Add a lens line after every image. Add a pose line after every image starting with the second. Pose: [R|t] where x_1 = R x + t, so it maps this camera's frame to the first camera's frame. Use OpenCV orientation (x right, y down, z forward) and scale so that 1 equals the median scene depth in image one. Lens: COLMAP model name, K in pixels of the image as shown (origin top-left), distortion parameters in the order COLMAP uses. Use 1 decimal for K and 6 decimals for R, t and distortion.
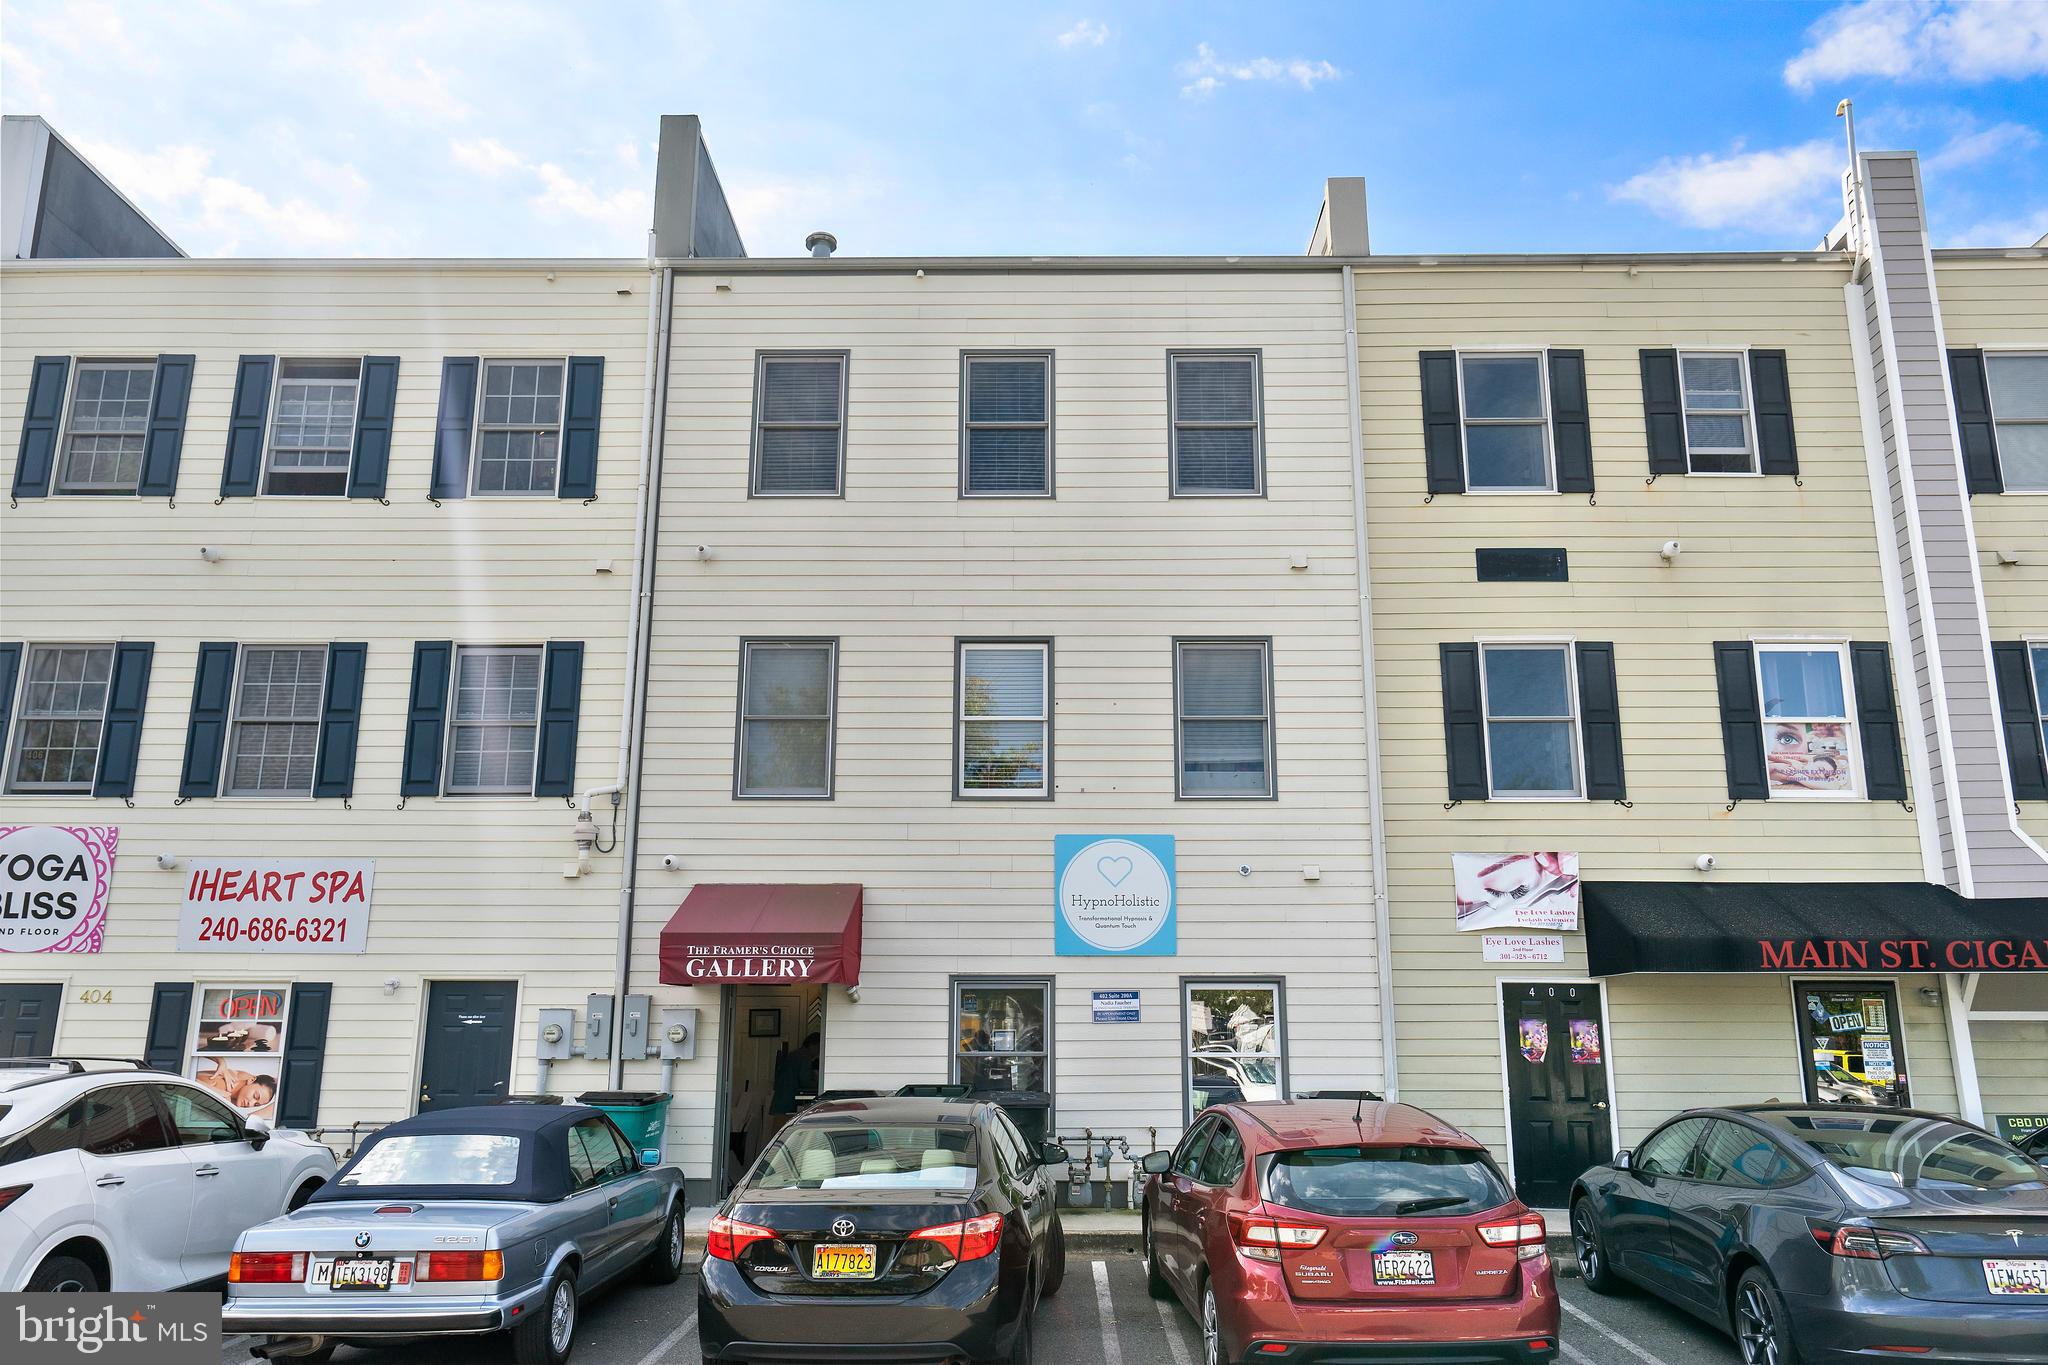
lens RADIAL K [[1516.0, 0, 1023.8], [0, 1516.0, 680.5], [0, 0, 1]] dist [0.005792, -0.000316]
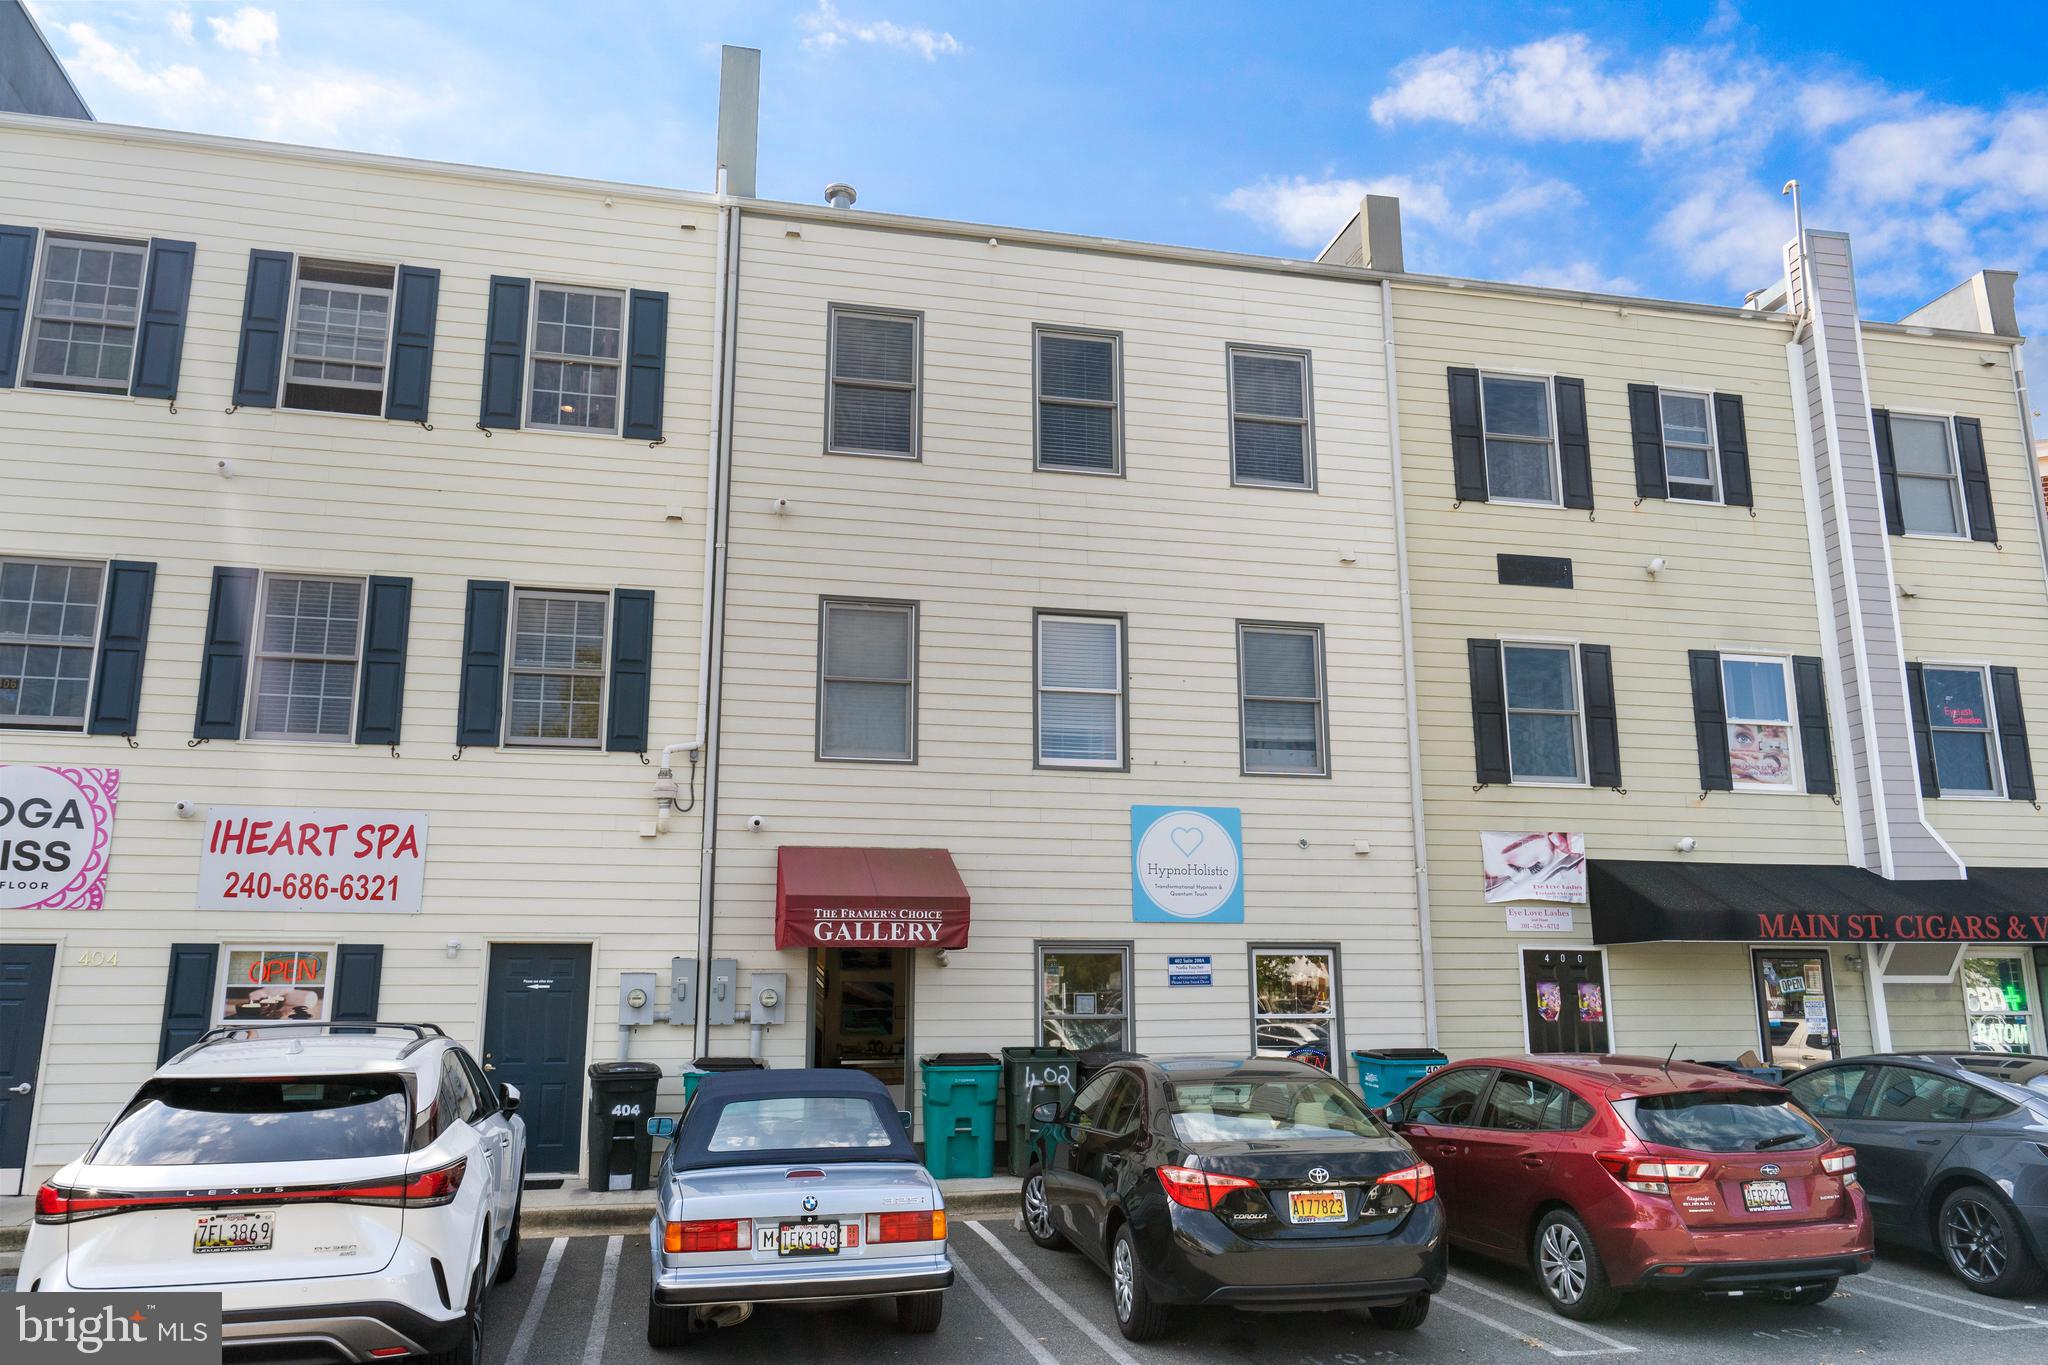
lens RADIAL K [[1516.0, 0, 1020.4], [0, 1516.0, 682.5], [0, 0, 1]] dist [0.005792, -0.000316]
pose [[0.971775, 0.044739, 0.231630, -0.293709], [-0.049448, 0.998671, 0.014562, 0.007020], [-0.230670, -0.025605, 0.972695, 0.015844]]
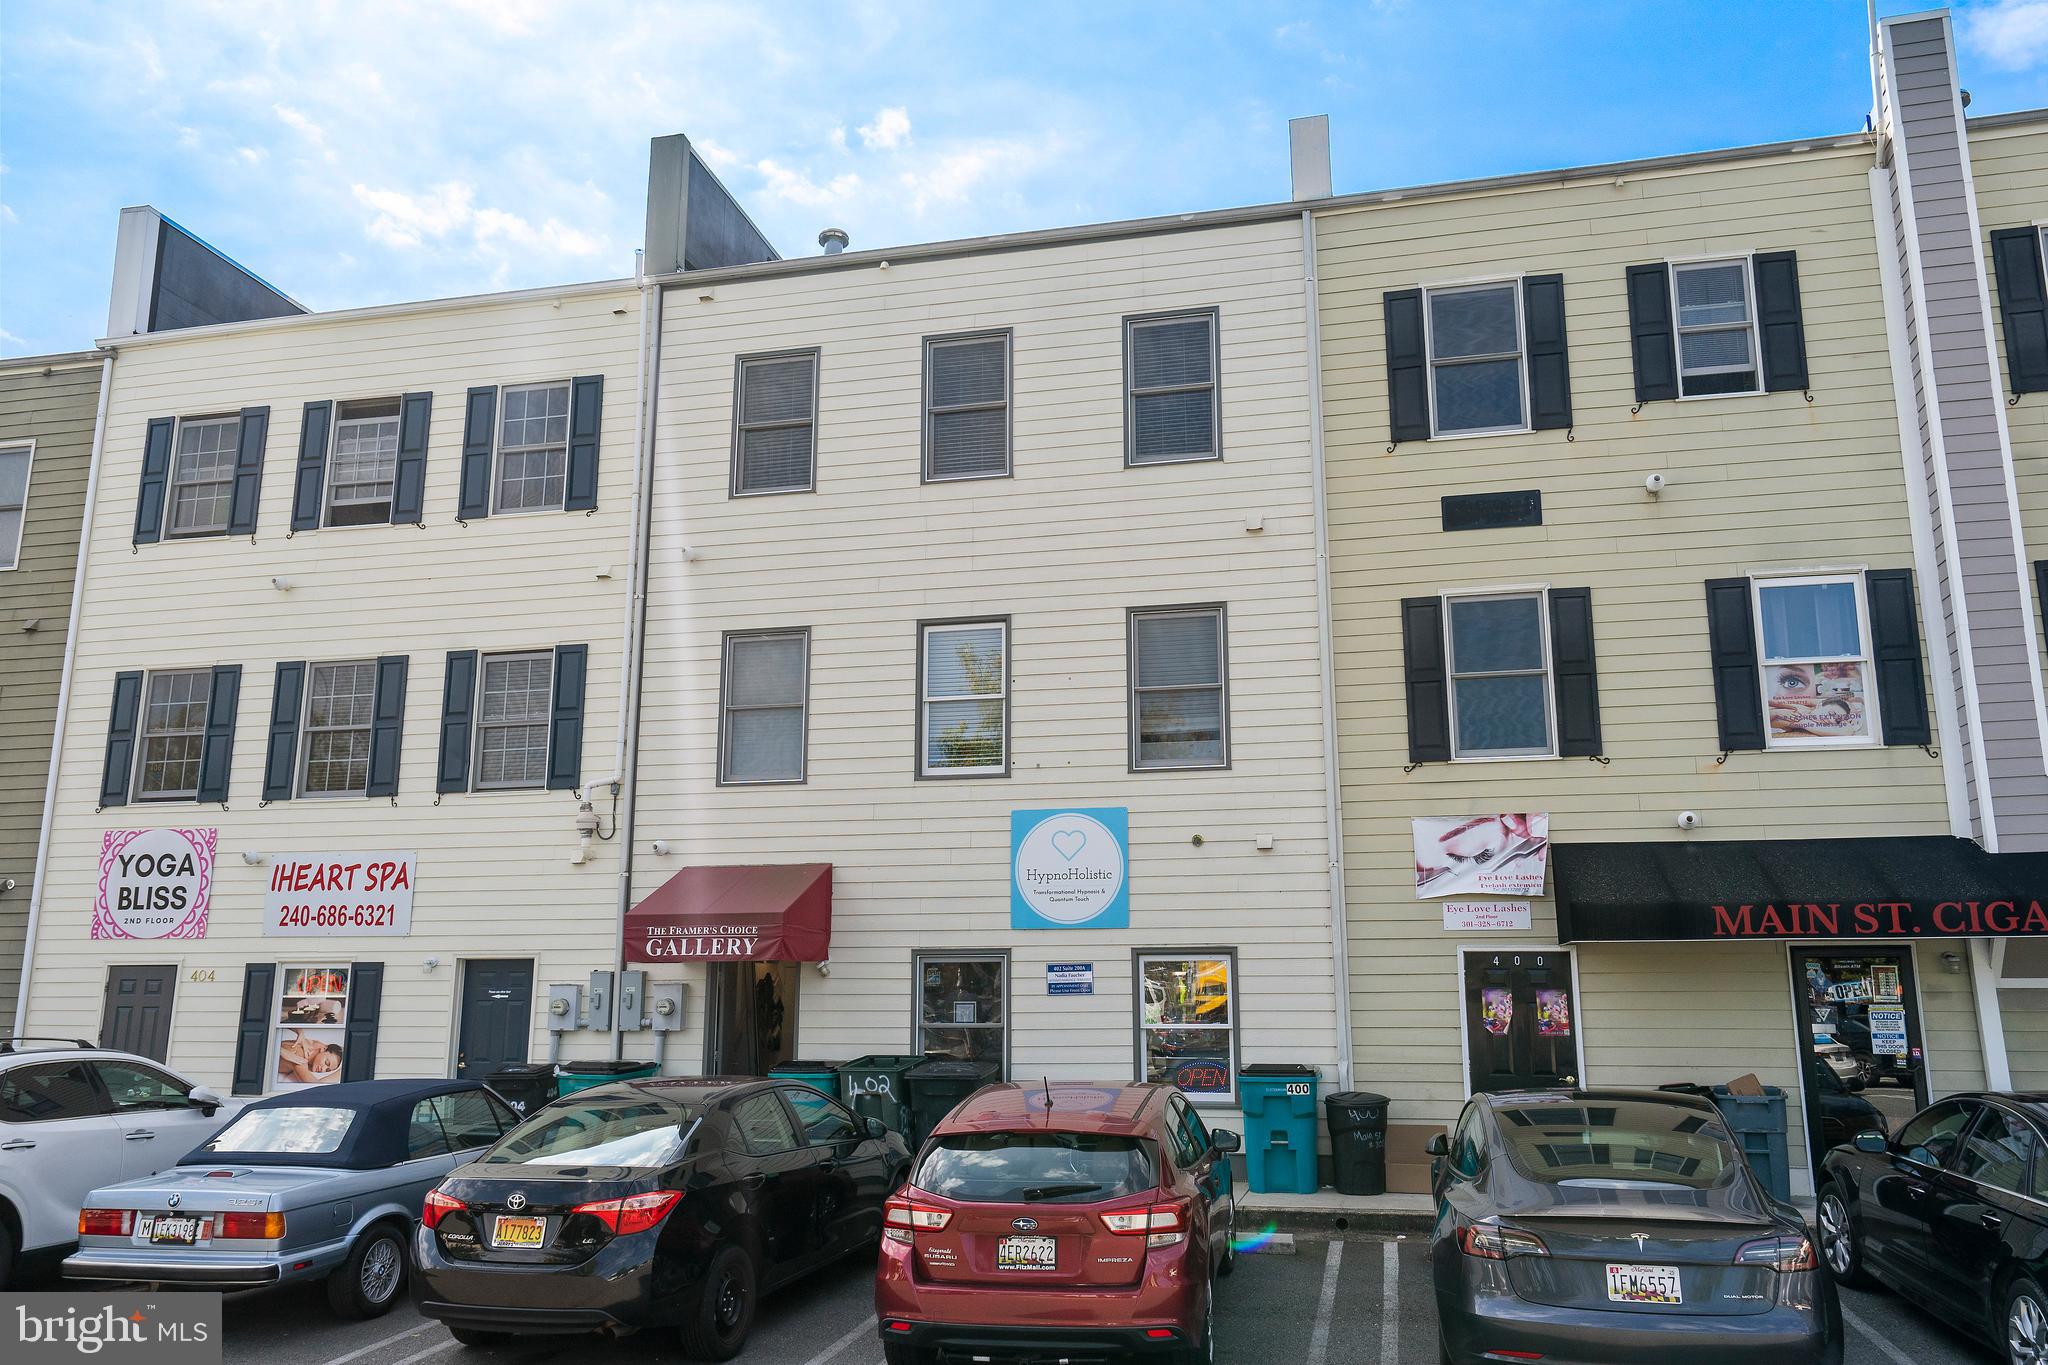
lens RADIAL K [[1516.0, 0, 1026.2], [0, 1516.0, 681.2], [0, 0, 1]] dist [0.005792, -0.000316]
pose [[0.976762, -0.047649, -0.208964, 0.245312], [0.054155, 0.998206, 0.025519, -0.010265], [0.207374, -0.036243, 0.977590, 0.012068]]
